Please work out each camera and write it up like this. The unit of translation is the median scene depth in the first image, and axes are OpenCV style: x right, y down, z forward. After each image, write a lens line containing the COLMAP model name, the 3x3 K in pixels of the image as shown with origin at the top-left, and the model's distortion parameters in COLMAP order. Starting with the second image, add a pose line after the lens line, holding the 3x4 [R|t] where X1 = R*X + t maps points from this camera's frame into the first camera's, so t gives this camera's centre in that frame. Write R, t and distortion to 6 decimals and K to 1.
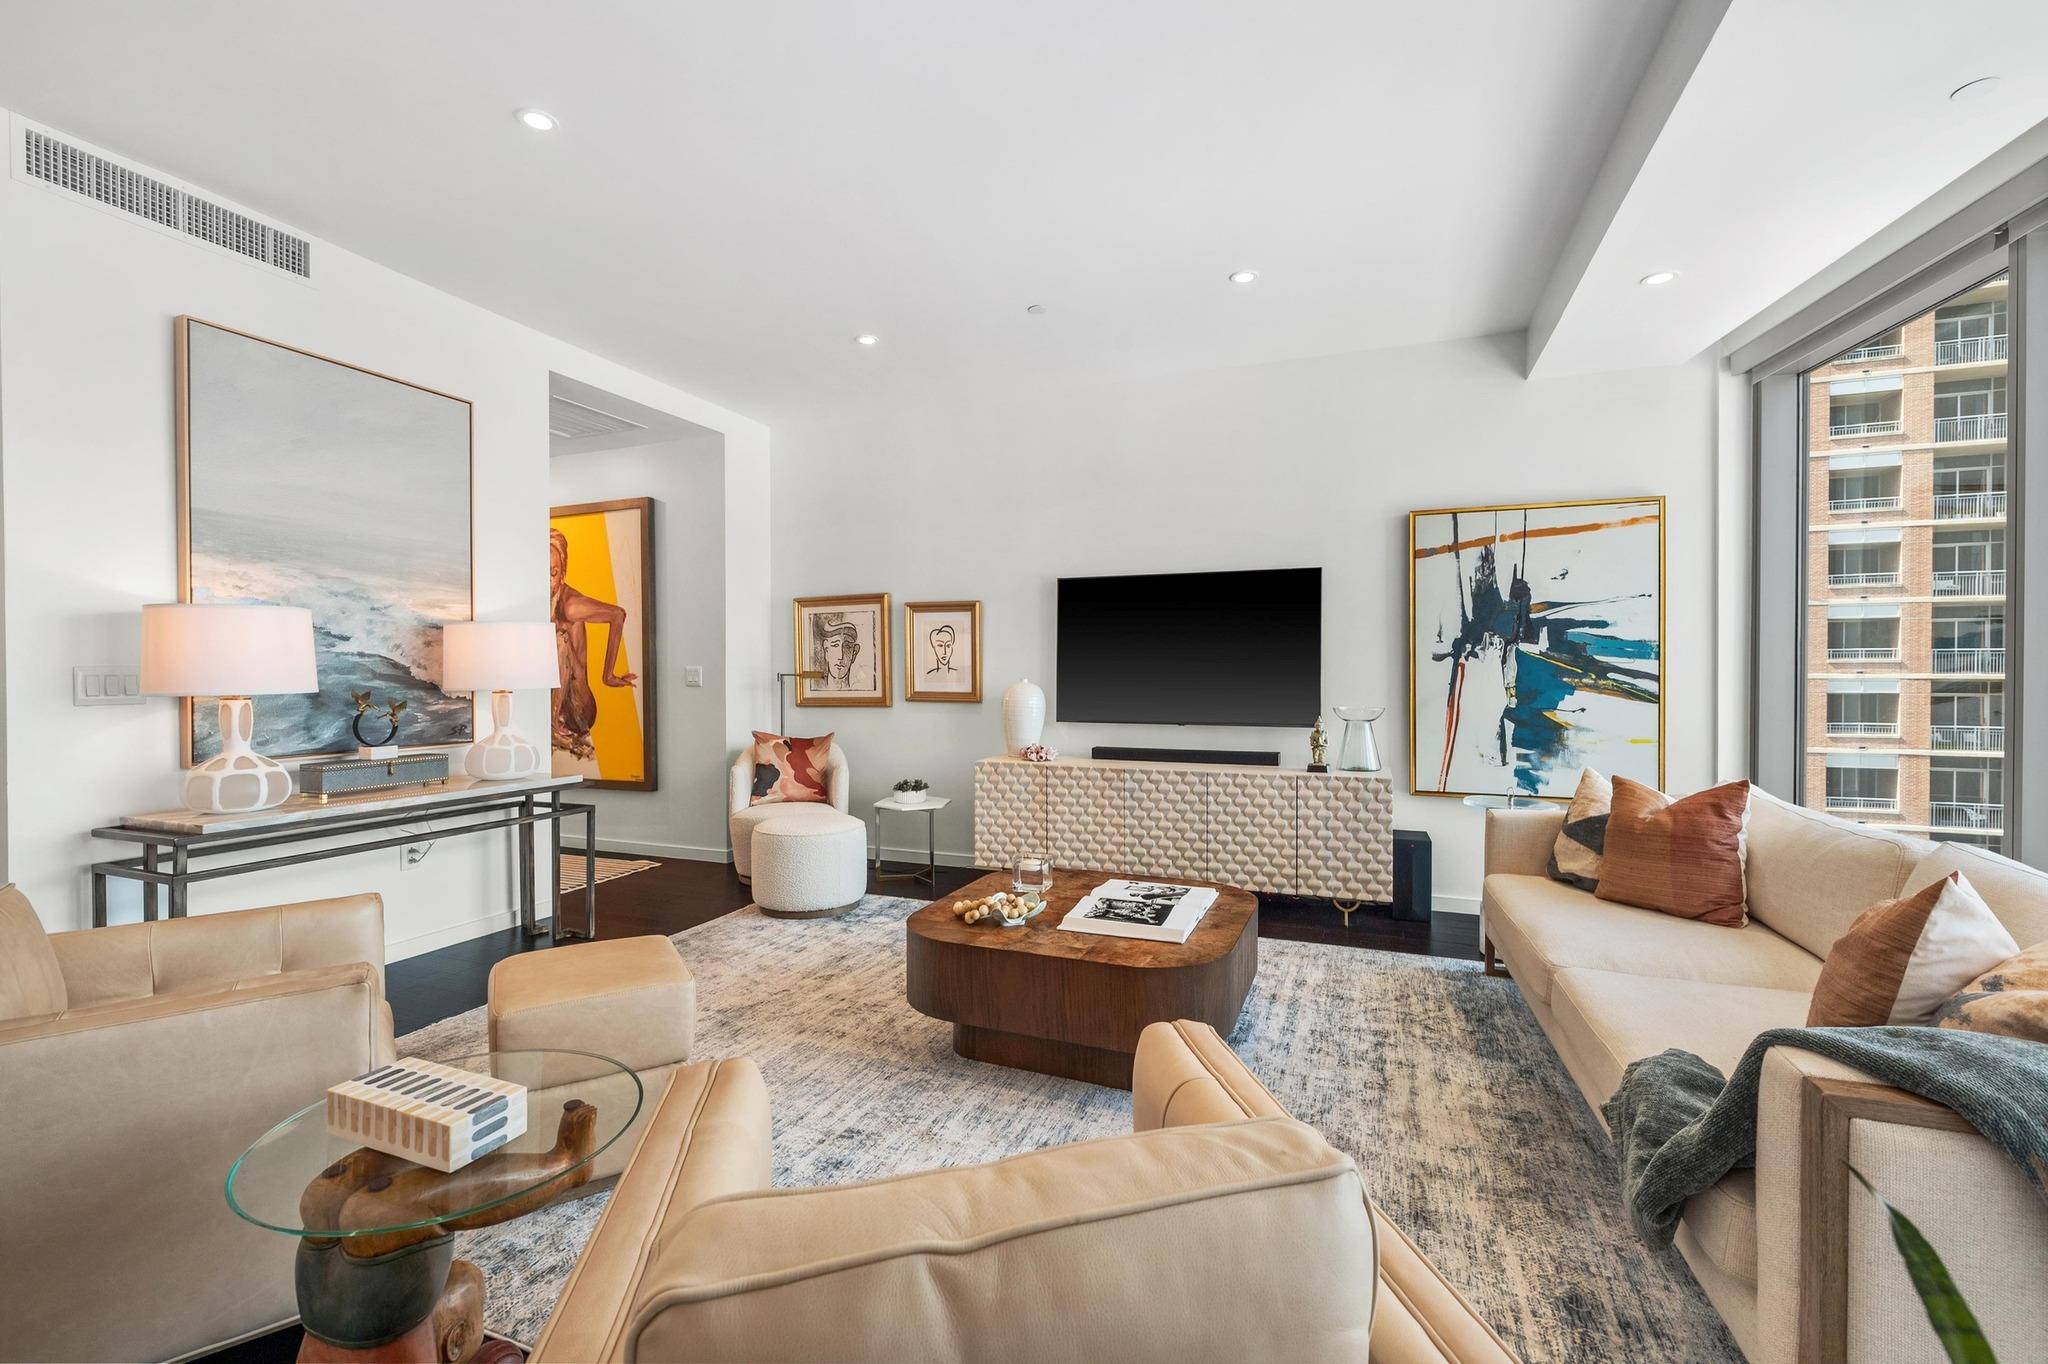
lens RADIAL K [[855.0, 0, 1022.3], [0, 855.0, 684.1], [0, 0, 1]] dist [-0.004974, 0.000320]
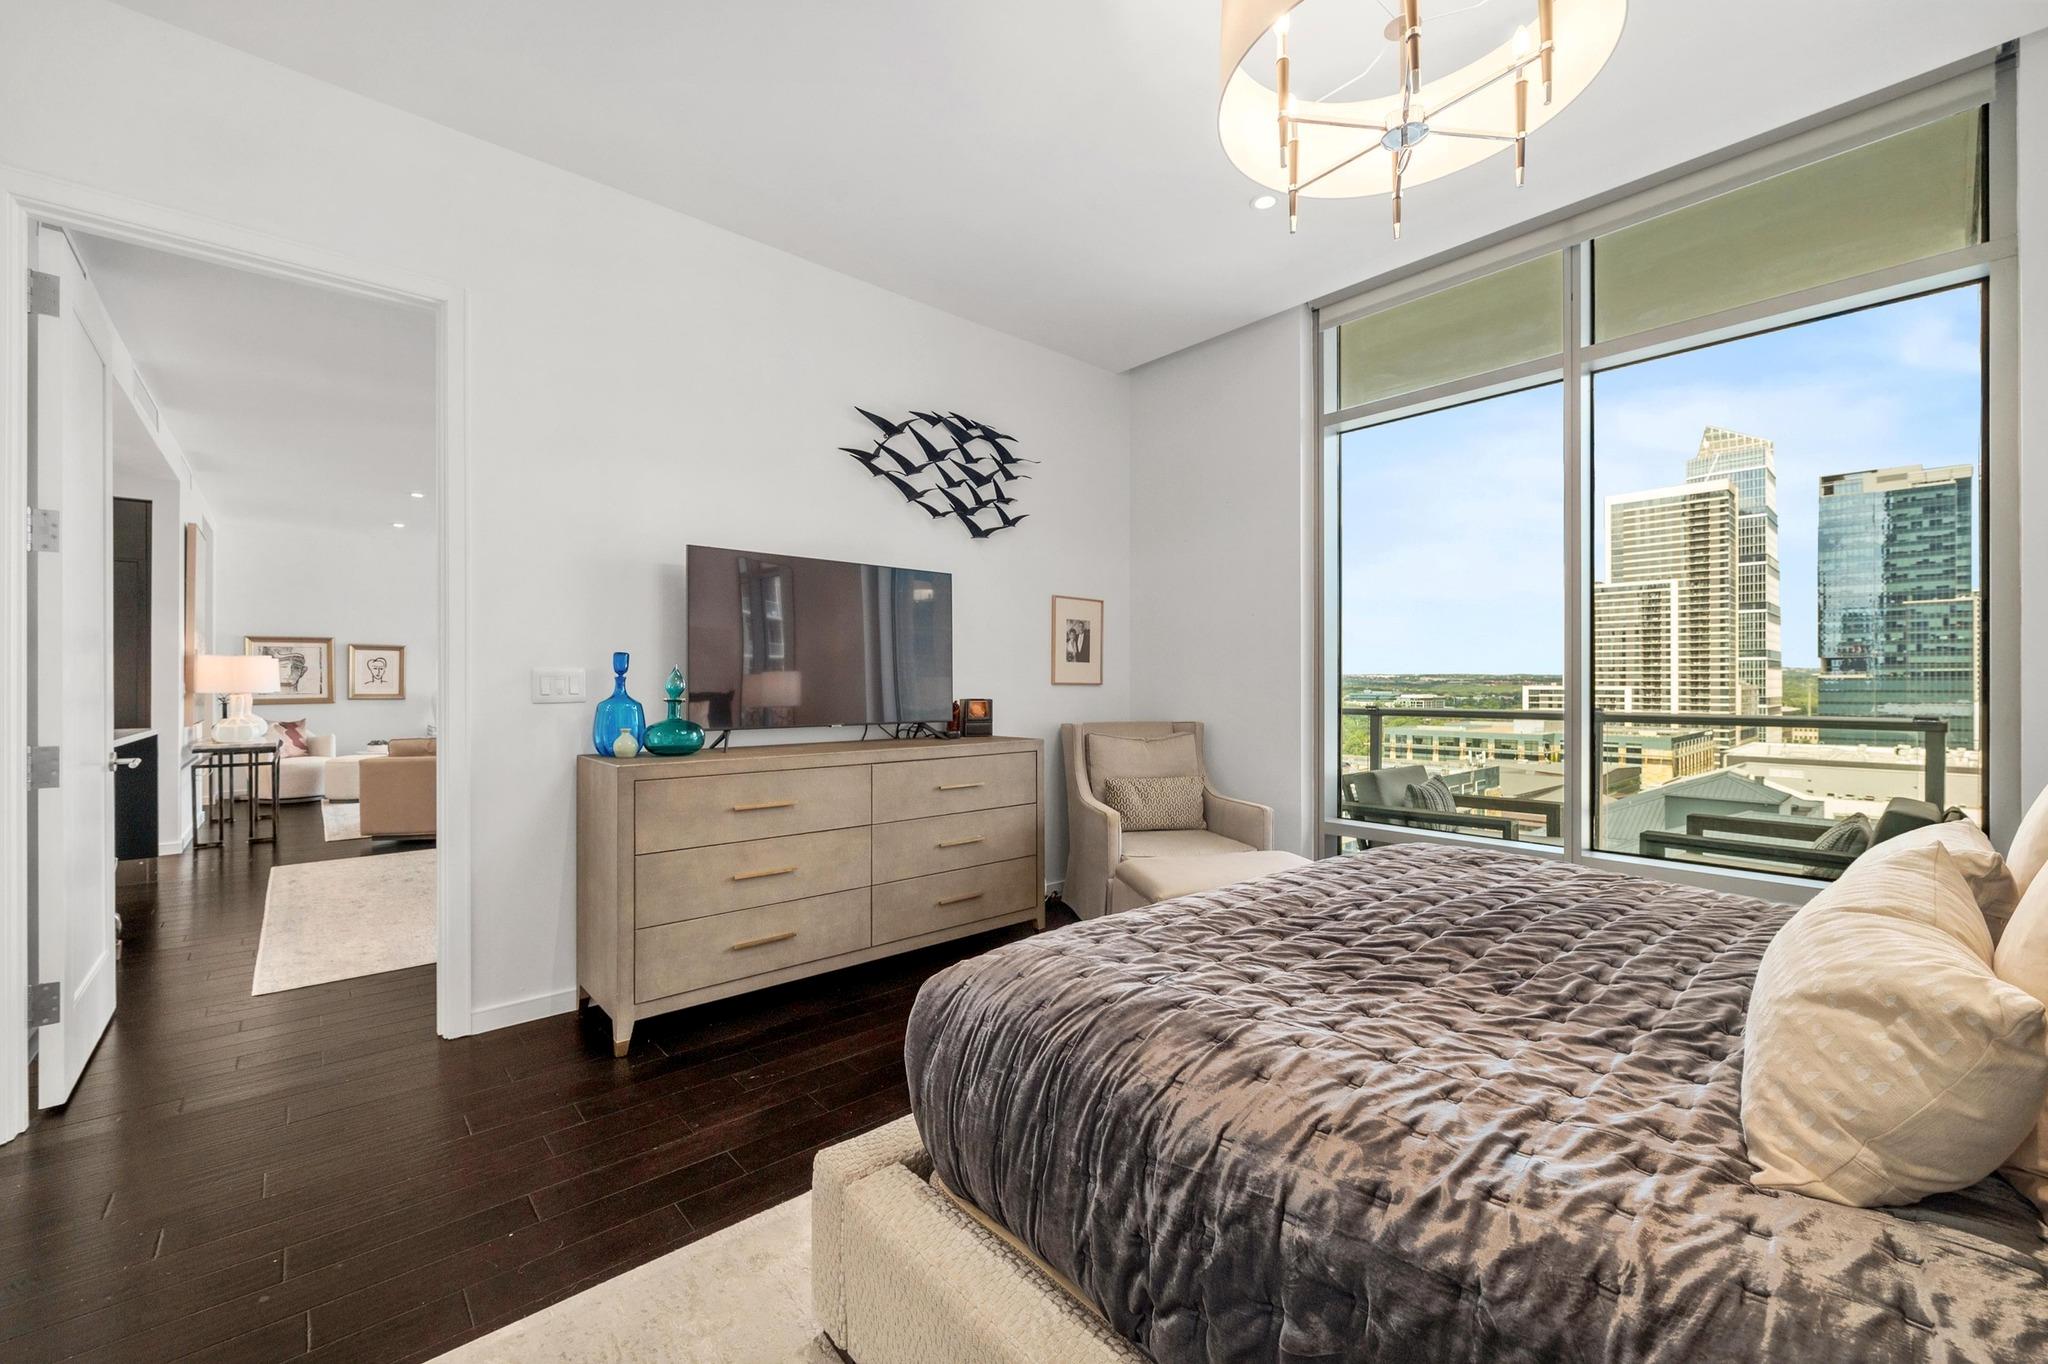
lens RADIAL K [[817.3, 0, 1019.8], [0, 817.3, 681.8], [0, 0, 1]] dist [-0.003868, -0.000081]
pose [[0.452818, 0.003154, 0.891598, -1.300608], [0.010791, 0.999901, -0.009018, 0.017461], [-0.891538, 0.013705, 0.452739, -1.289348]]
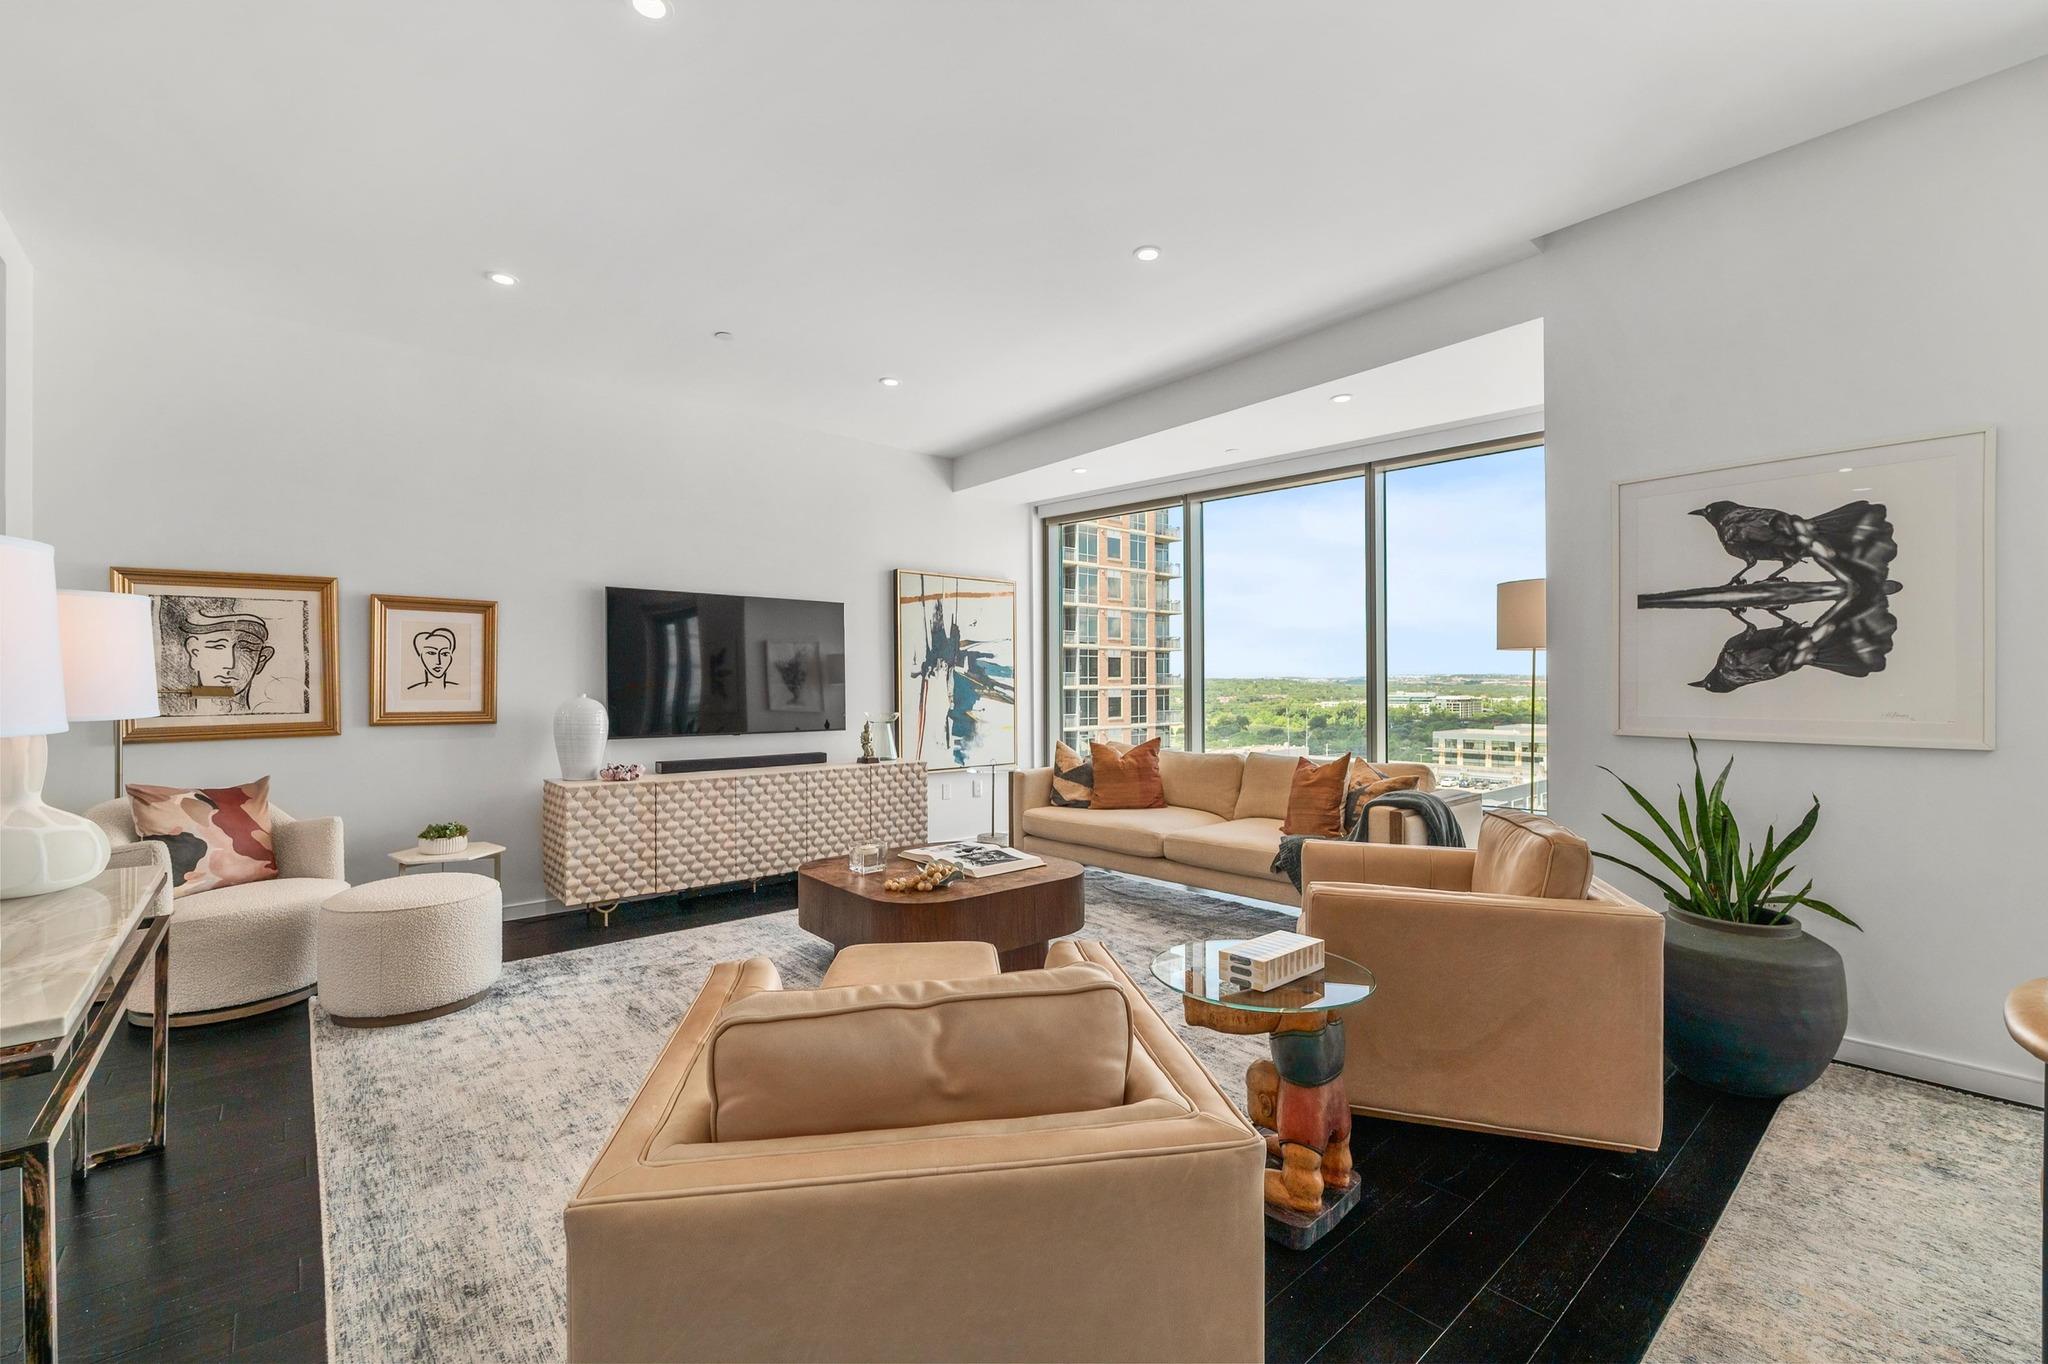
lens RADIAL K [[855.0, 0, 1022.3], [0, 855.0, 684.1], [0, 0, 1]] dist [-0.004974, 0.000320]
pose [[0.461357, 0.001199, 0.887214, -0.687232], [0.015168, 0.999842, -0.009239, -0.001150], [-0.887085, 0.017719, 0.461266, 0.195906]]
